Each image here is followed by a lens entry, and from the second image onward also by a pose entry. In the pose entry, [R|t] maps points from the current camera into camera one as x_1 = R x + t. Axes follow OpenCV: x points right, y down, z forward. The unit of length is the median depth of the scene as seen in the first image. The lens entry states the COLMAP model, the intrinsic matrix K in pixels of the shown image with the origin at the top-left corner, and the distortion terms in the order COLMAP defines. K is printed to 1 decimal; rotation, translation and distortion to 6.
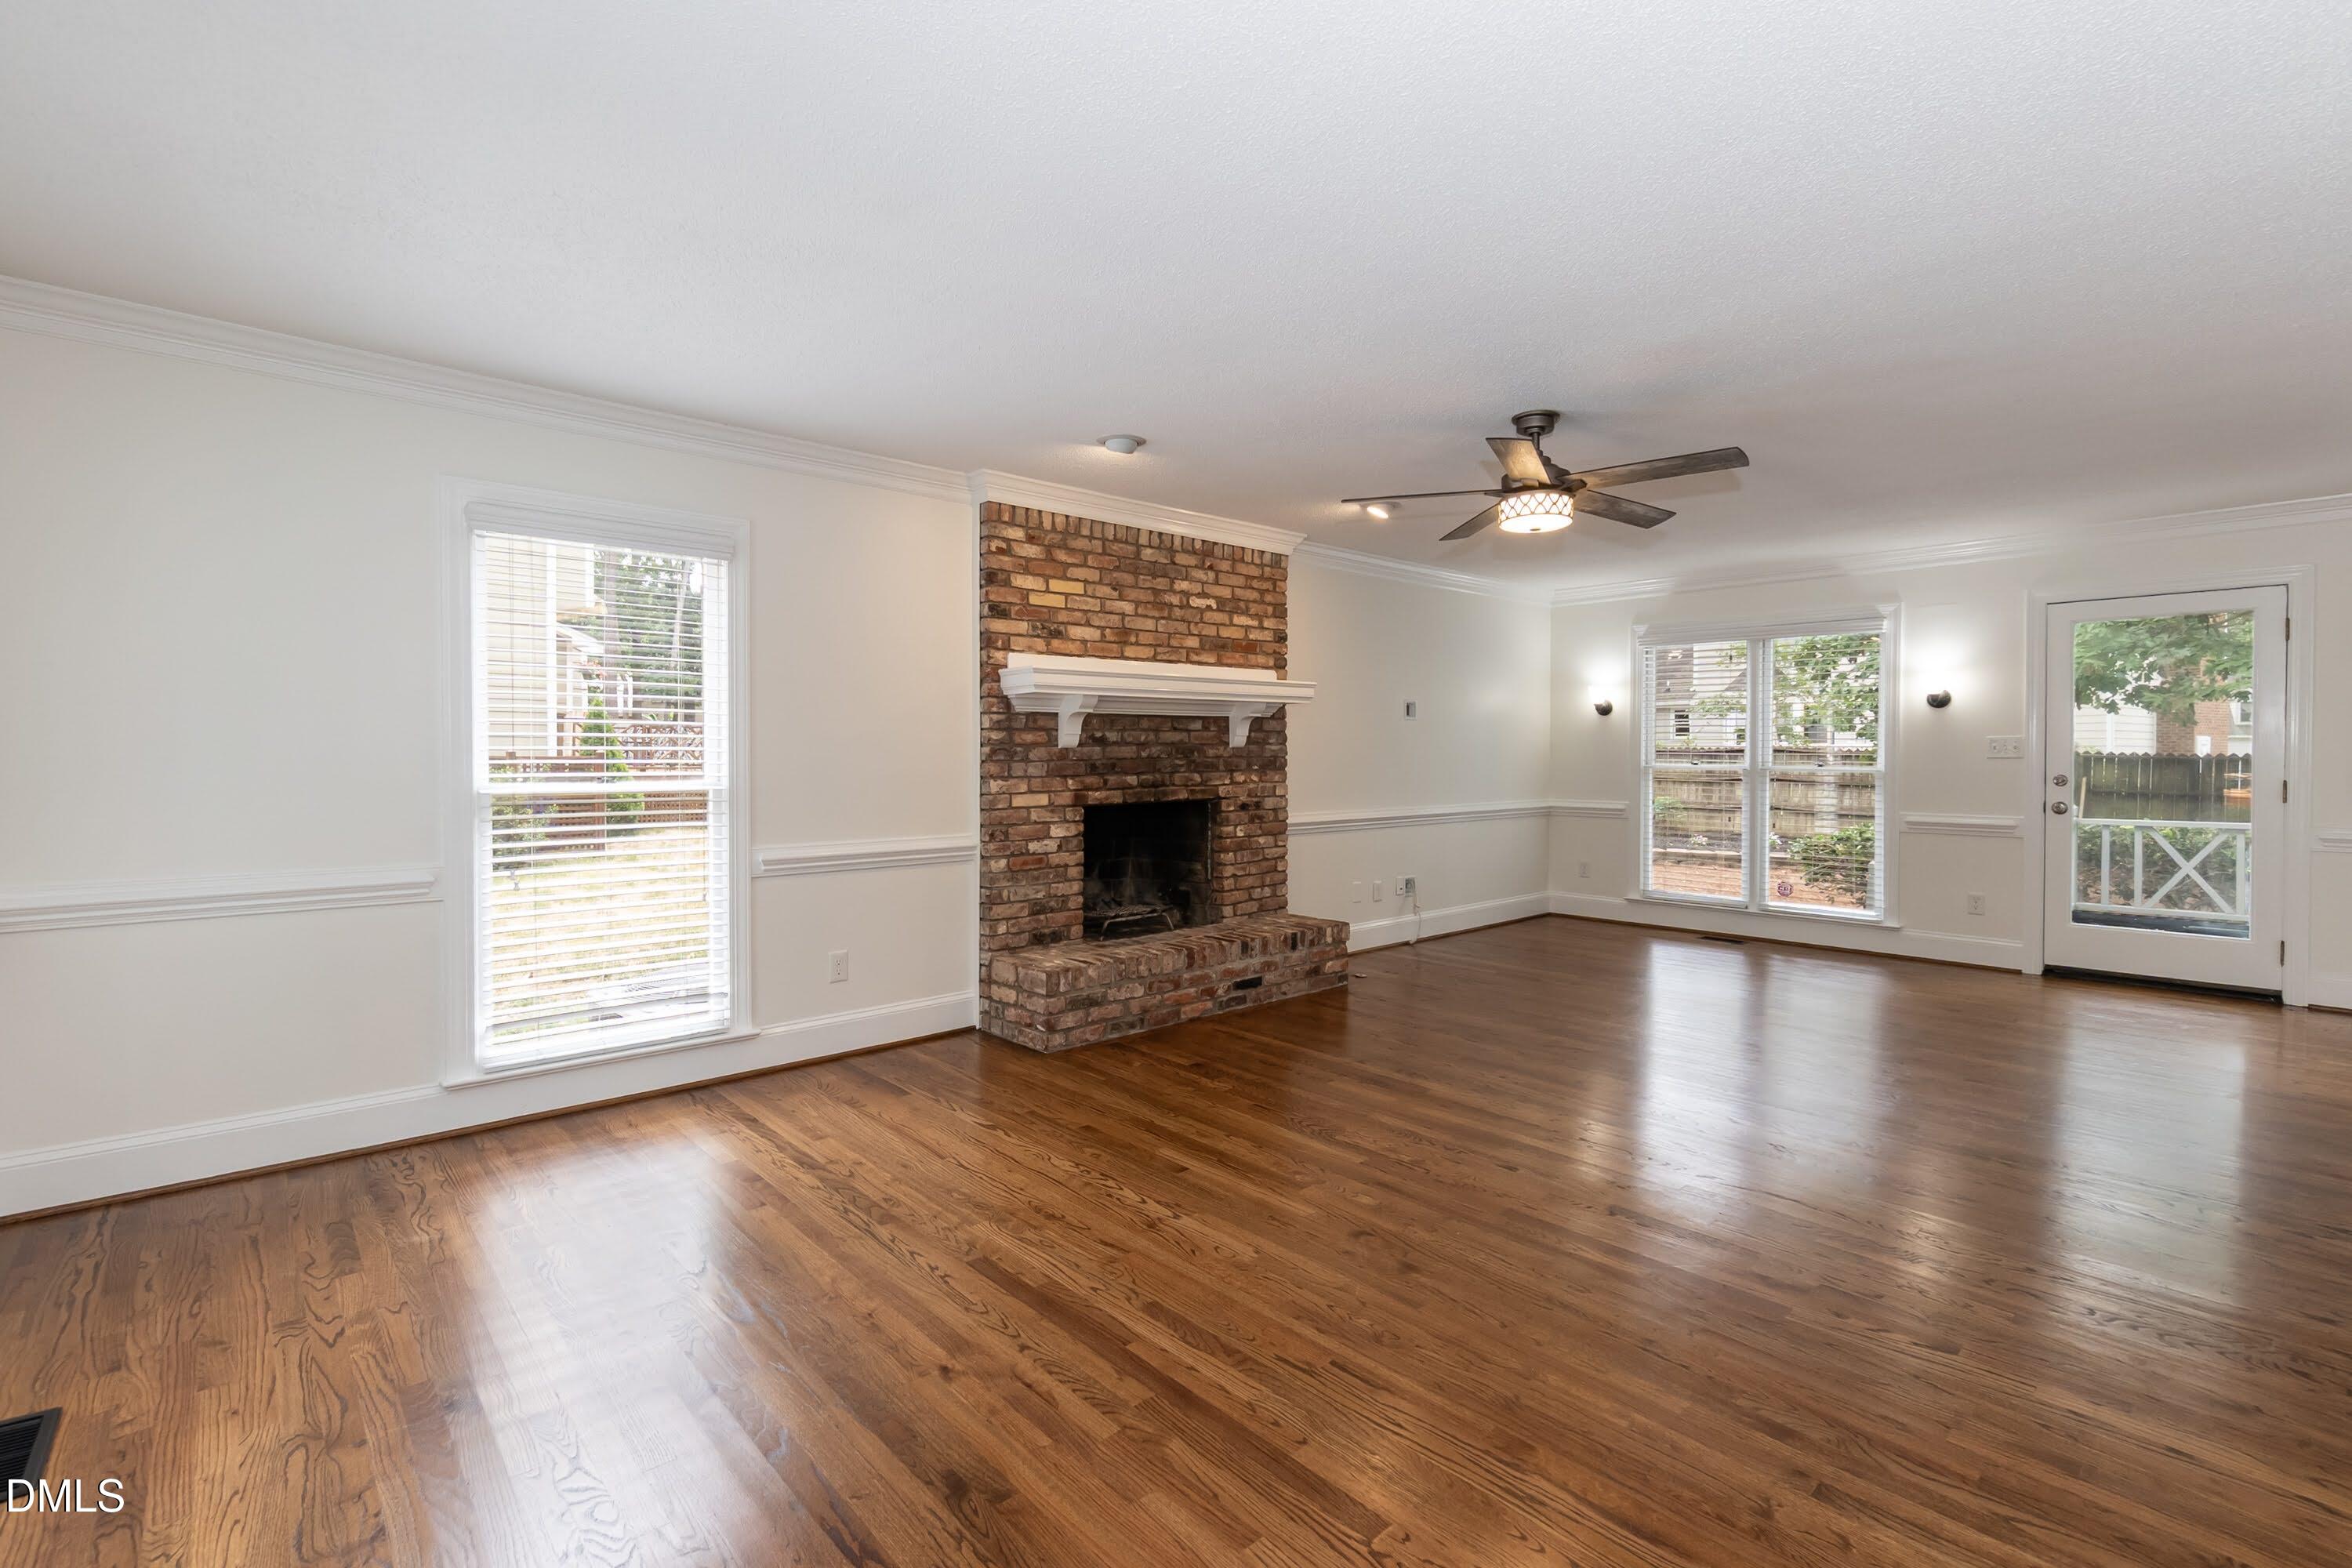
lens RADIAL K [[1017.5, 0, 1188.4], [0, 1017.5, 777.7], [0, 0, 1]] dist [-0.006833, 0.000262]
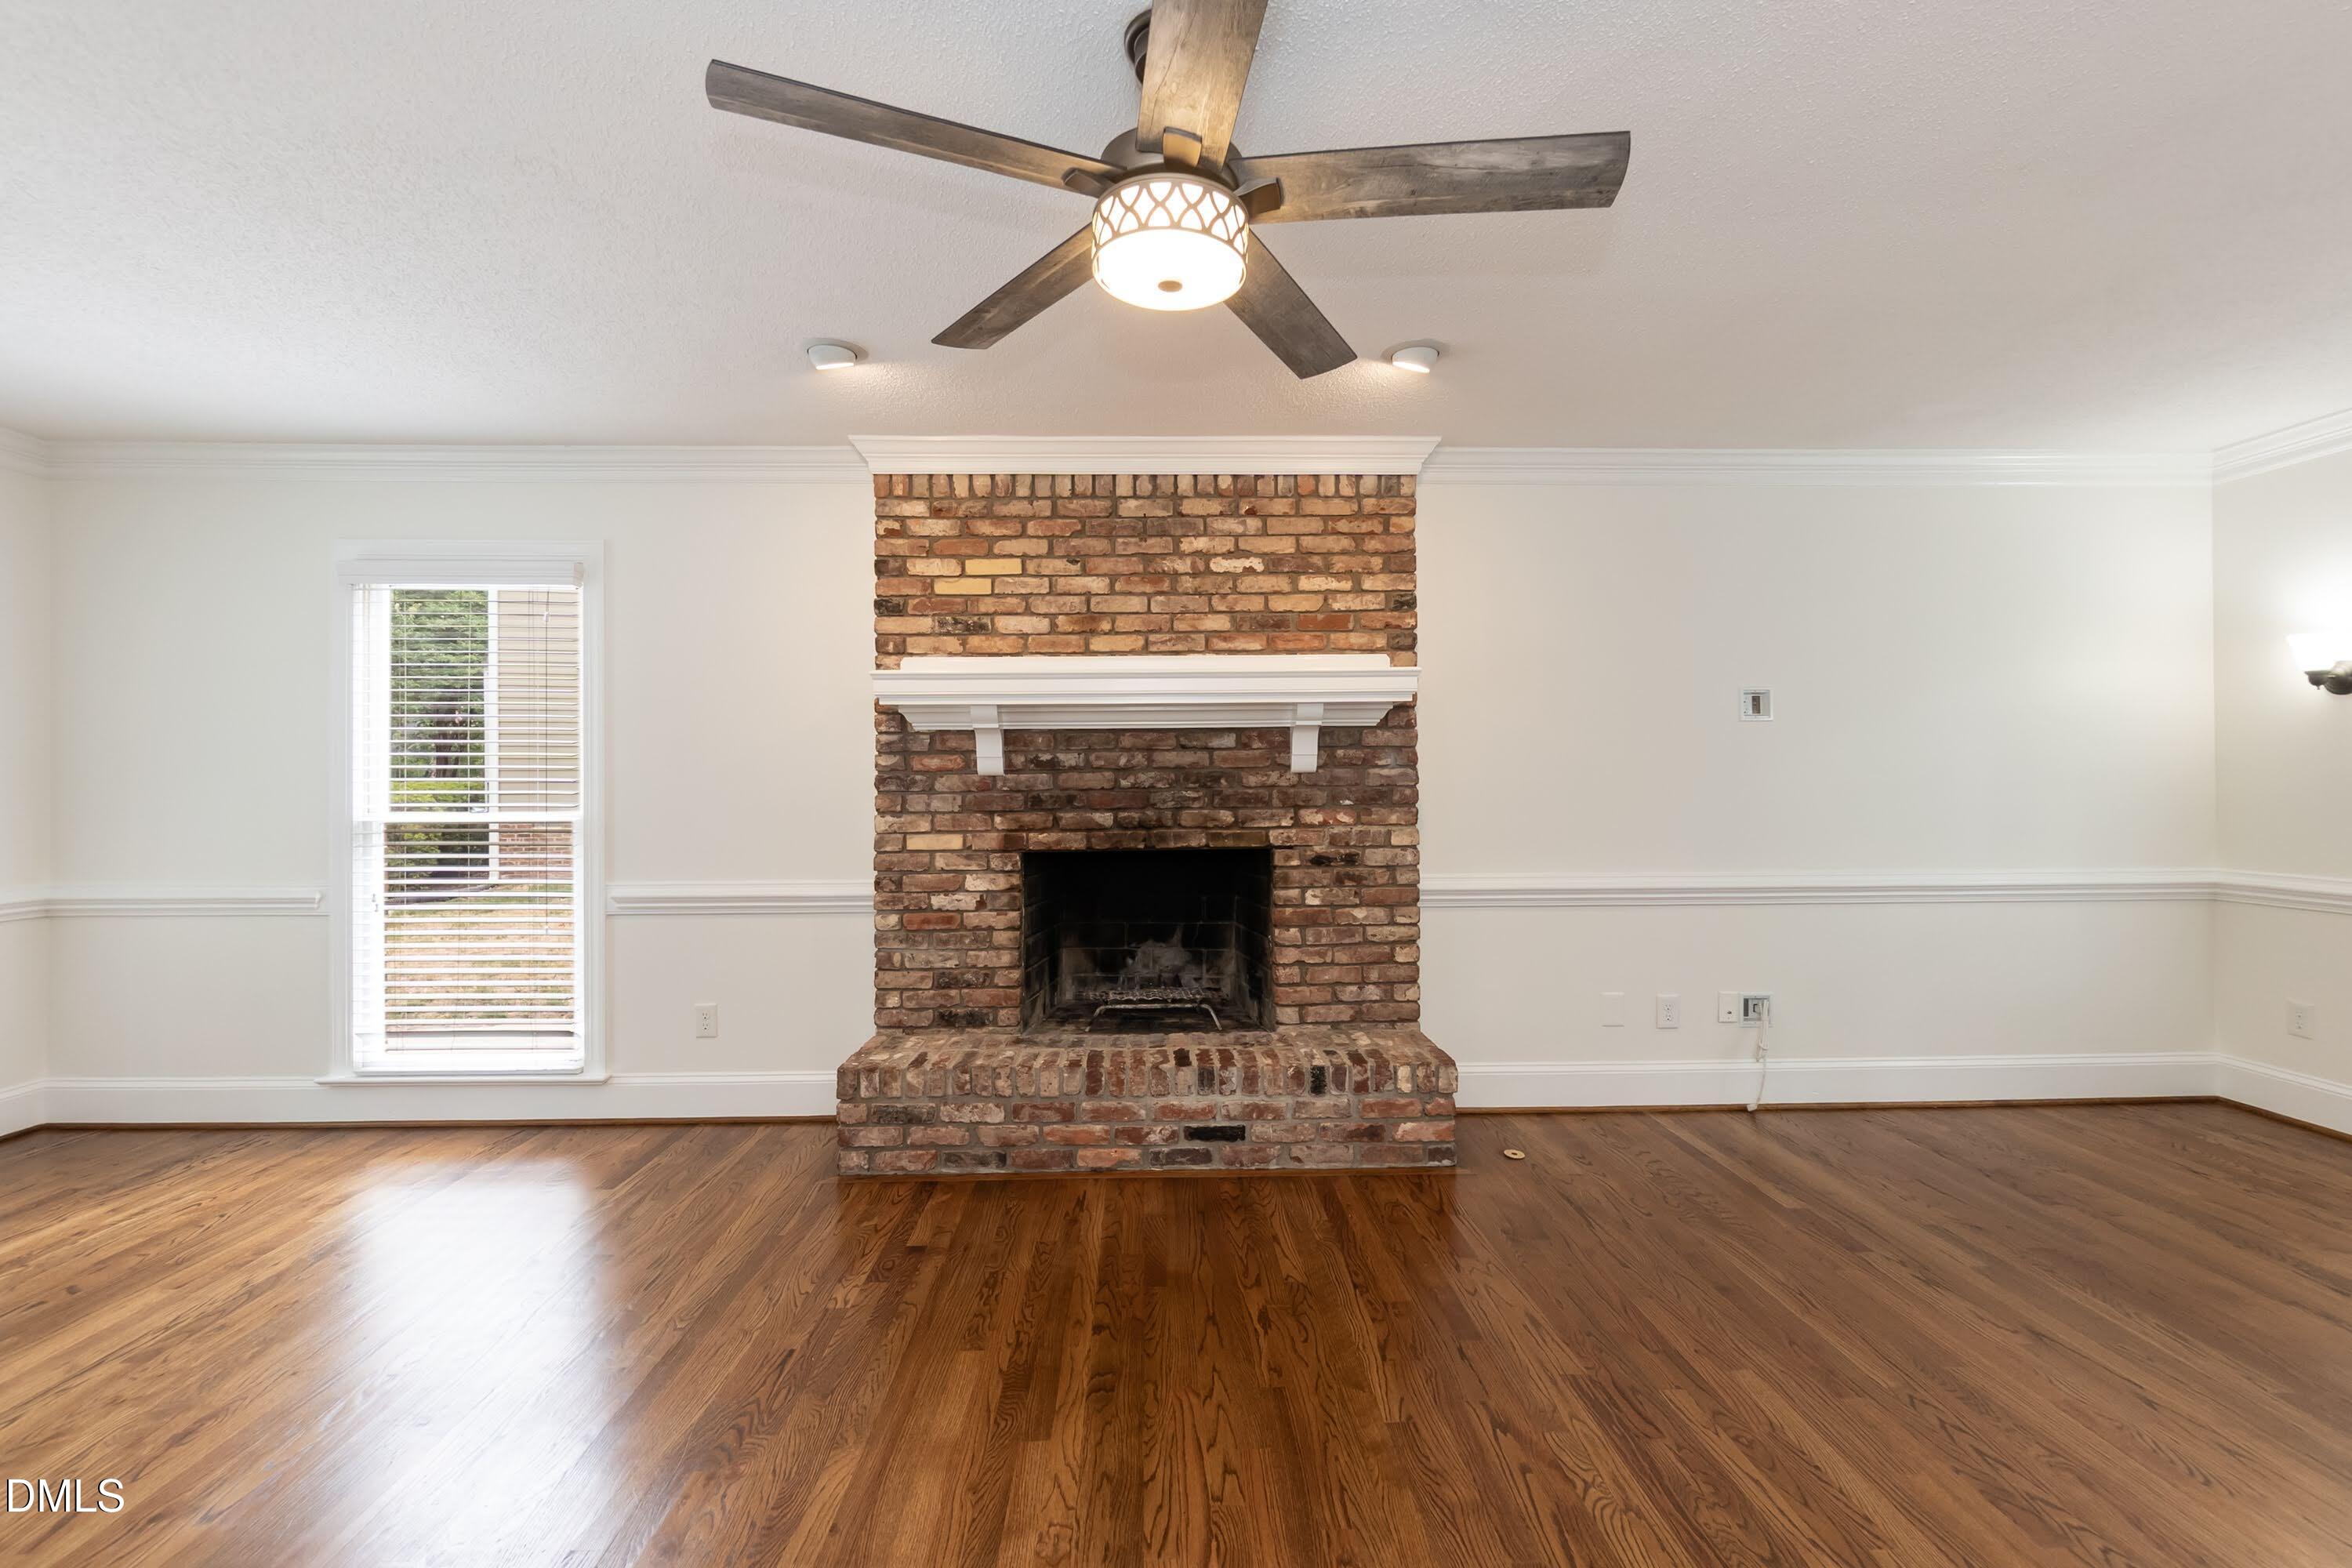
lens RADIAL K [[1017.5, 0, 1176.6], [0, 1017.5, 780.2], [0, 0, 1]] dist [-0.006833, 0.000262]
pose [[0.768640, -0.002242, -0.639677, 0.473063], [-0.011537, 0.999783, -0.017368, -0.013655], [0.639577, 0.020730, 0.768448, 0.491335]]
